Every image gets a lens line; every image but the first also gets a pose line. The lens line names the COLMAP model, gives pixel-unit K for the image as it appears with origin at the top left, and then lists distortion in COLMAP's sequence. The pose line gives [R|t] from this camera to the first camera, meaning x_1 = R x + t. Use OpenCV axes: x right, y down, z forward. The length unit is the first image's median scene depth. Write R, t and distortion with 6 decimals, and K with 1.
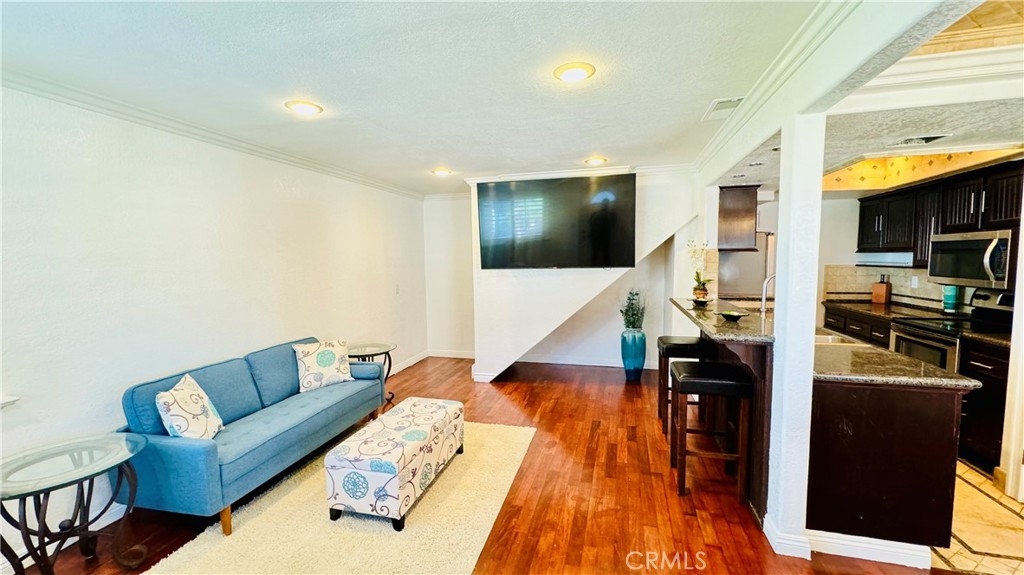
lens RADIAL K [[406.8, 0, 512.0], [0, 406.8, 287.5], [0, 0, 1]] dist [-0.000860, 0.000043]
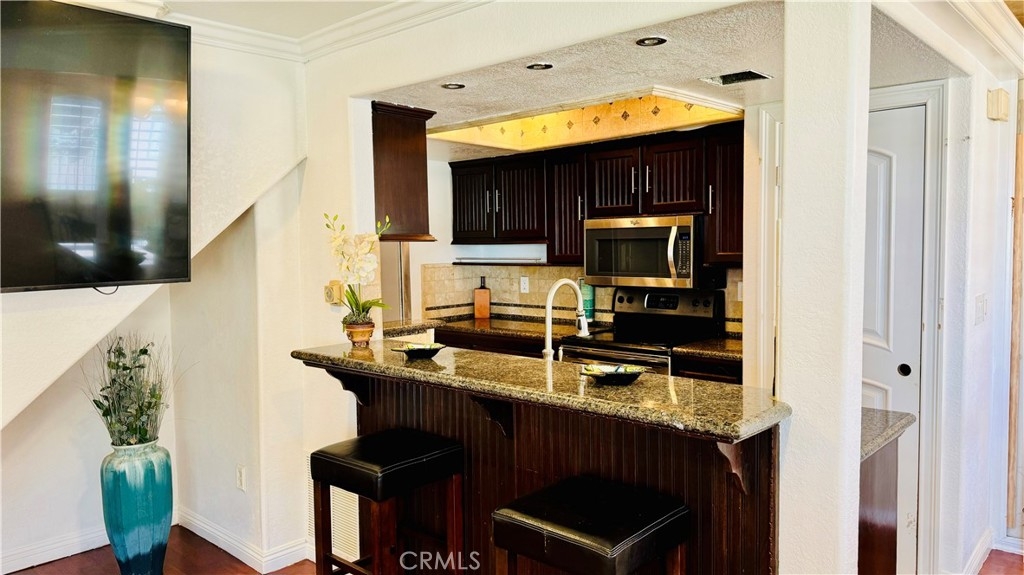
lens RADIAL K [[704.7, 0, 512.0], [0, 704.7, 287.5], [0, 0, 1]] dist [0.004045, 0.000496]
pose [[0.463424, -0.052324, 0.884590, -0.143911], [0.076518, 0.996889, 0.018880, -0.037216], [-0.882827, 0.058938, 0.465987, 0.476174]]
